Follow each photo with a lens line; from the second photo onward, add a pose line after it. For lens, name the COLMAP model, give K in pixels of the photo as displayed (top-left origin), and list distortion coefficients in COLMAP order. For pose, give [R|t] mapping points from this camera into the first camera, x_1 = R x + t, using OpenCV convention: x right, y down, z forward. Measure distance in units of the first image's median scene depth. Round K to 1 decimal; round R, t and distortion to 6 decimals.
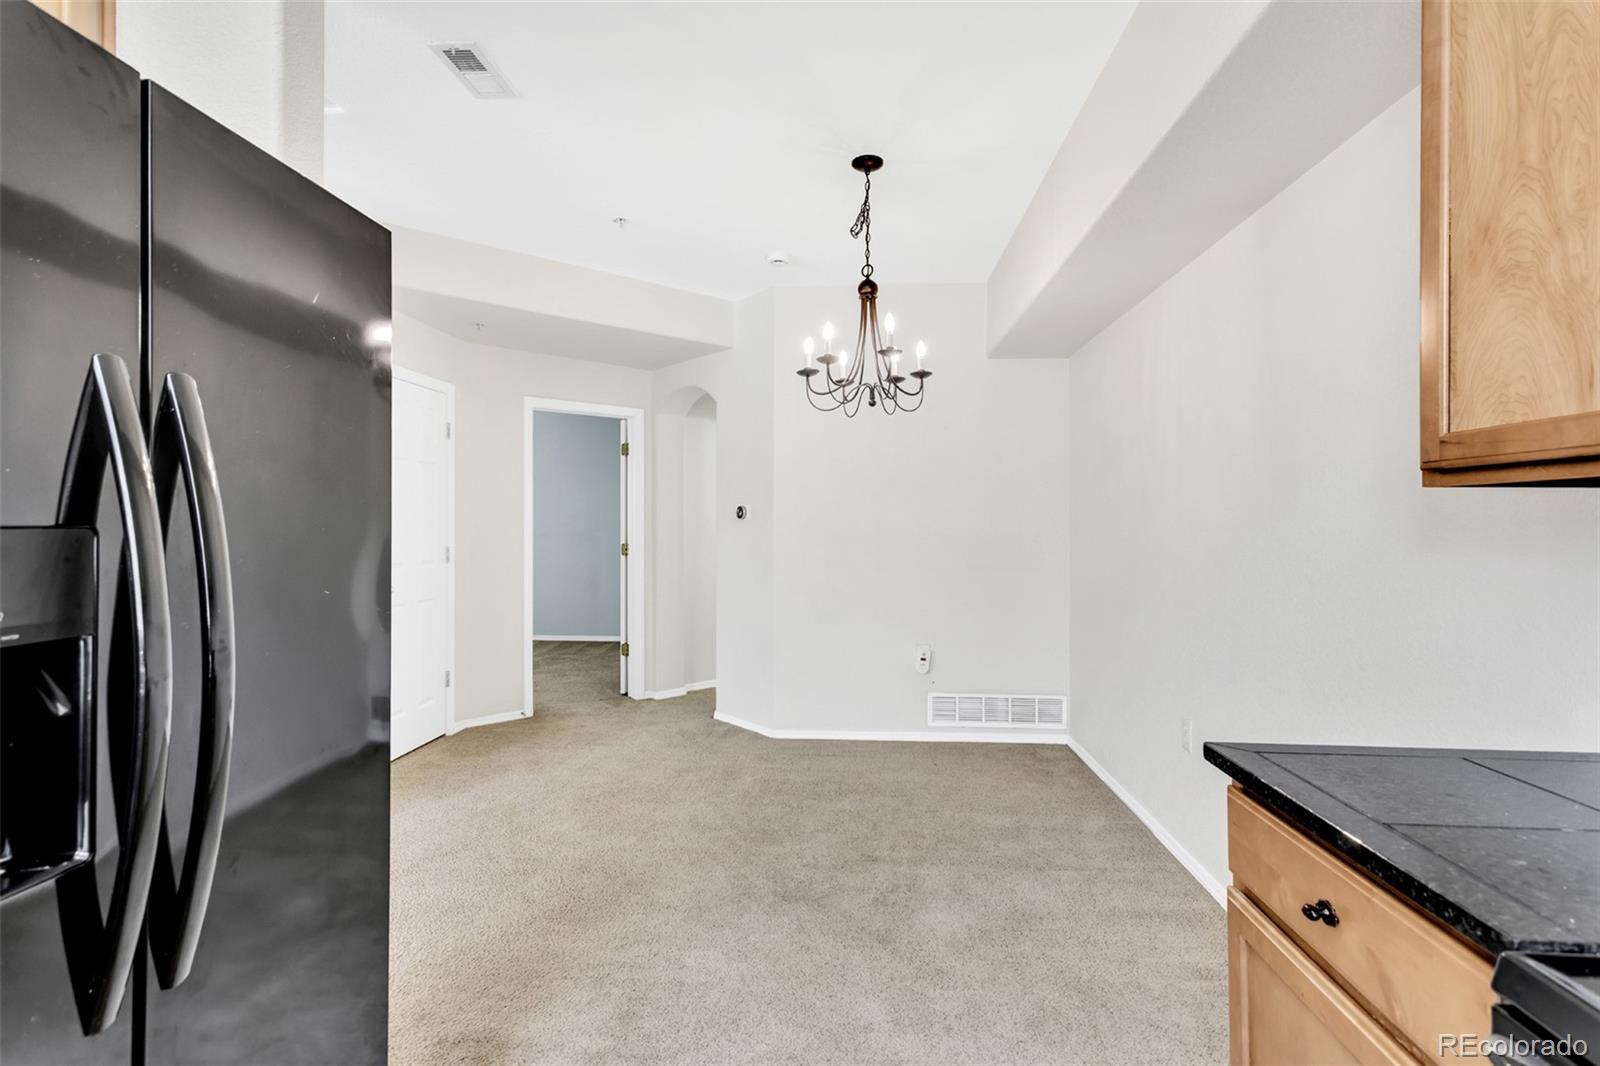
lens RADIAL K [[781.2, 0, 792.2], [0, 781.2, 520.8], [0, 0, 1]] dist [-0.006032, 0.000975]
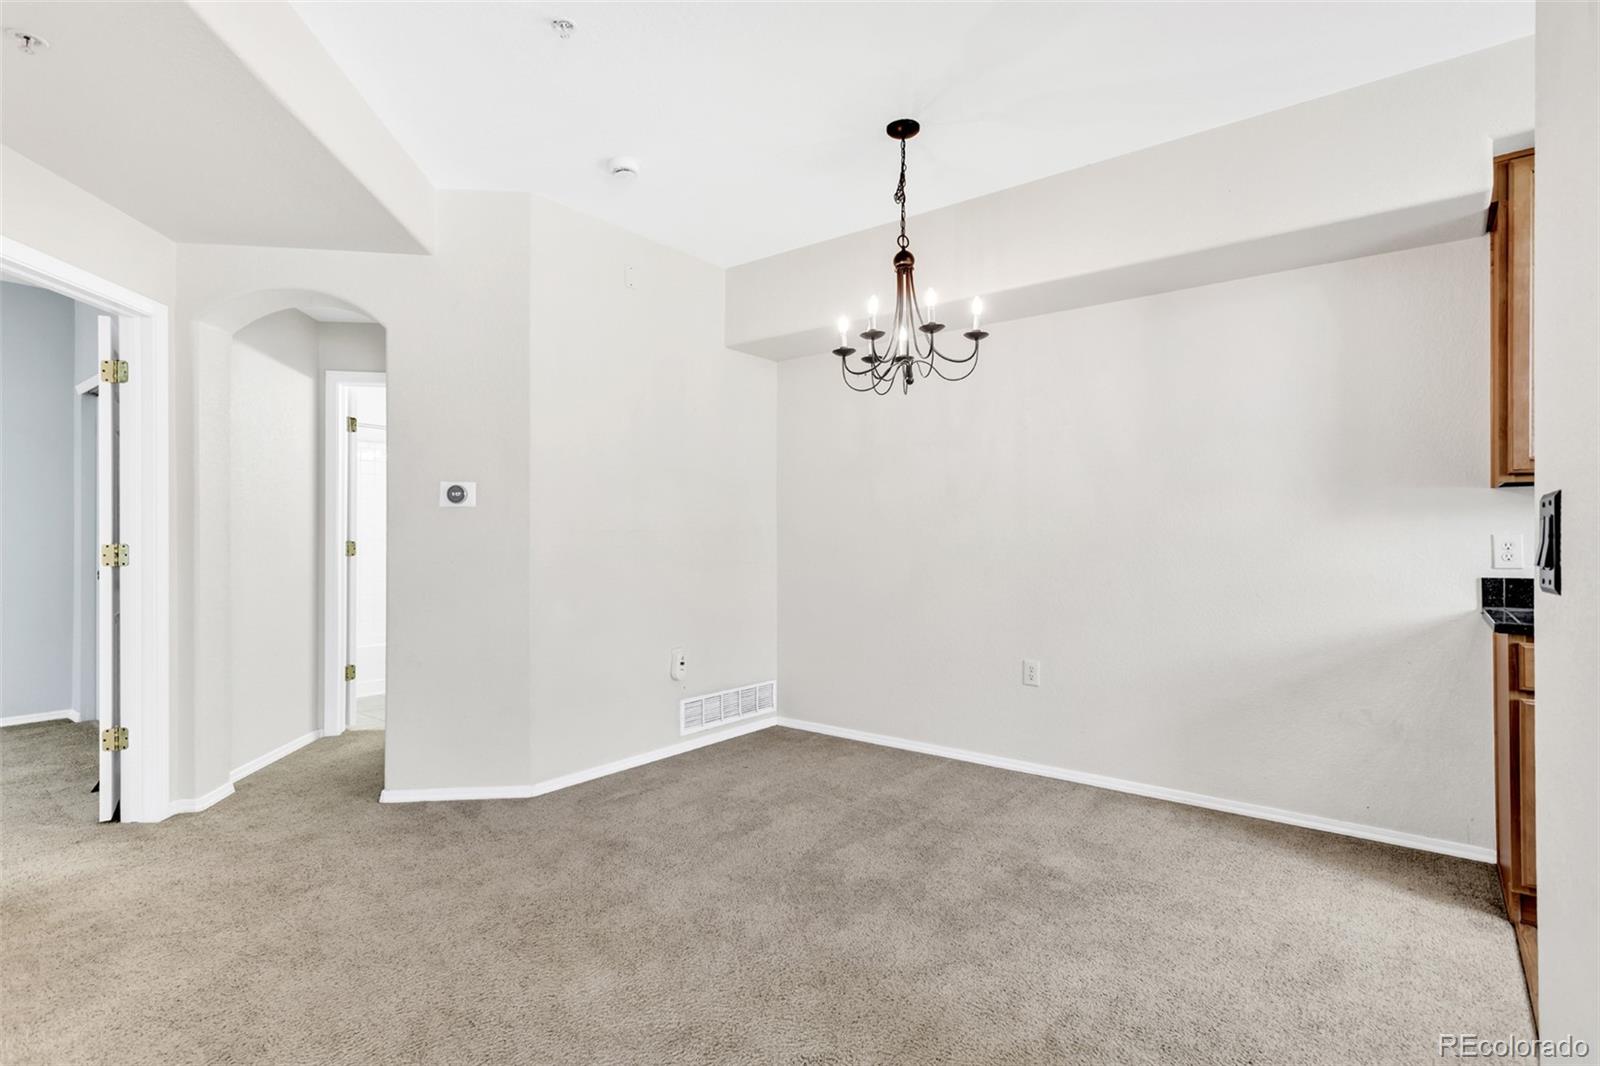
lens RADIAL K [[781.2, 0, 792.9], [0, 781.2, 541.0], [0, 0, 1]] dist [-0.006032, 0.000975]
pose [[0.551523, -0.002232, 0.834157, -0.529742], [-0.004060, 0.999977, 0.005359, 0.029129], [-0.834150, -0.006342, 0.551502, 0.395559]]
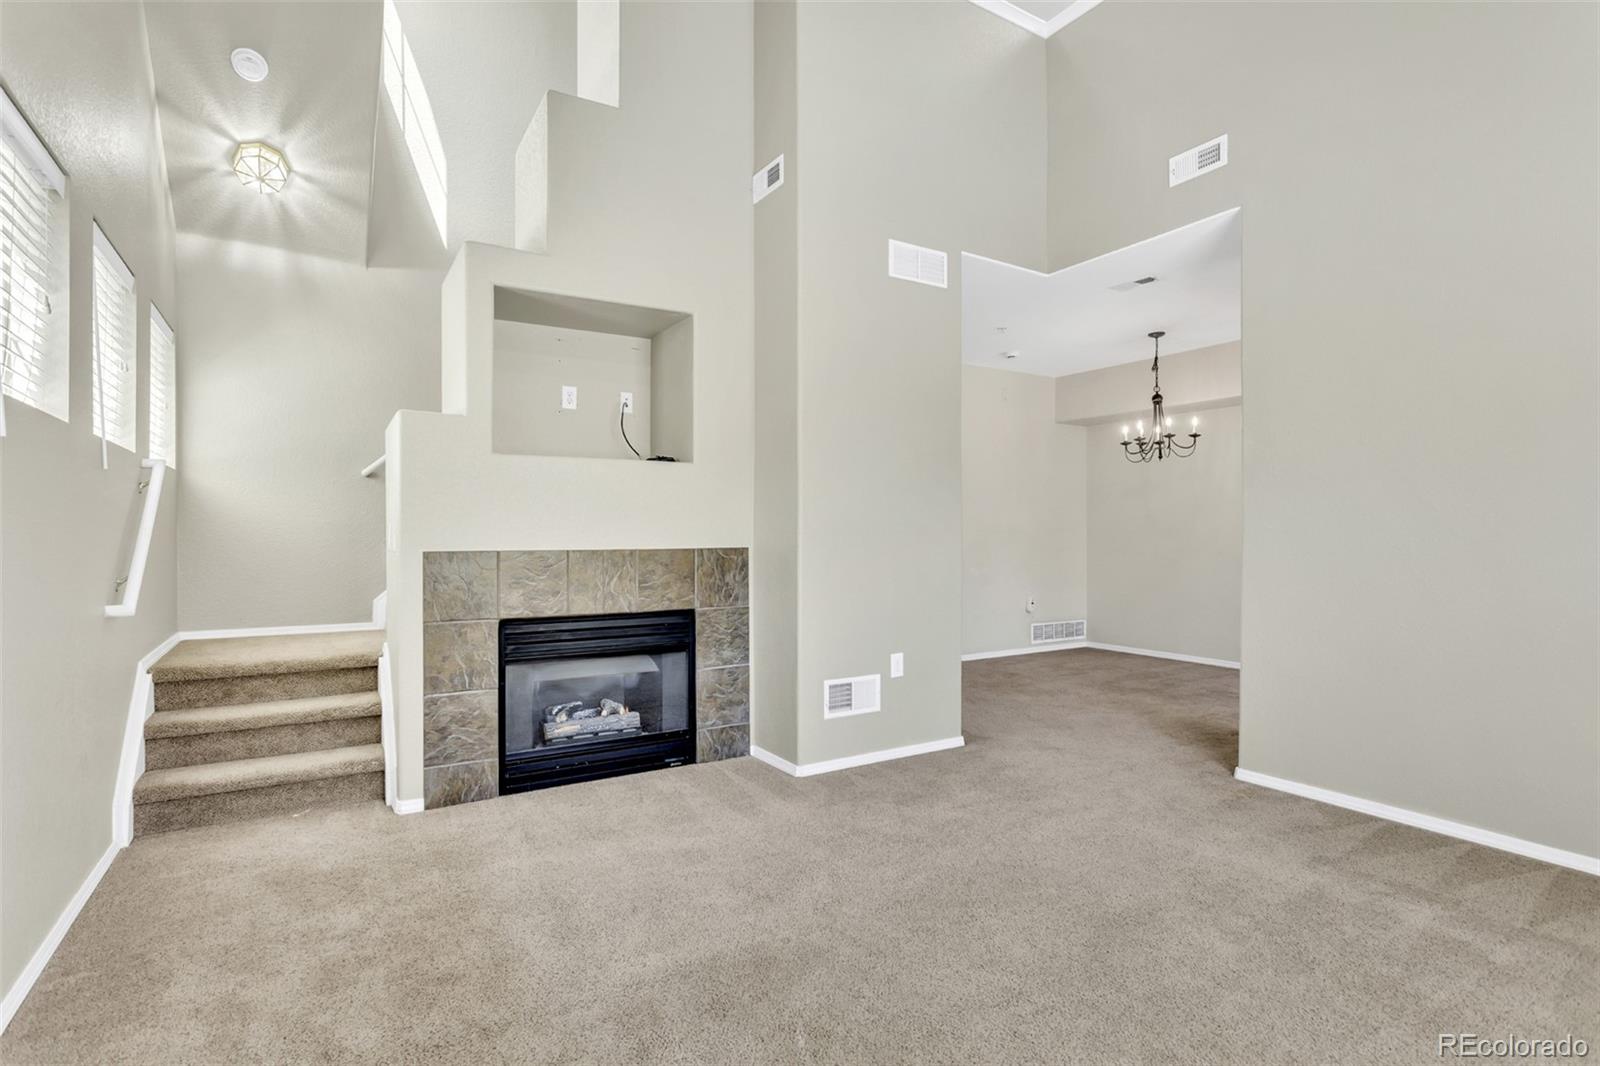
lens RADIAL K [[781.2, 0, 800.1], [0, 781.2, 540.1], [0, 0, 1]] dist [-0.006032, 0.000975]
pose [[0.805315, -0.005897, 0.592817, -1.223029], [0.000234, 0.999954, 0.009629, 0.028092], [-0.592847, -0.007615, 0.805279, -0.037314]]
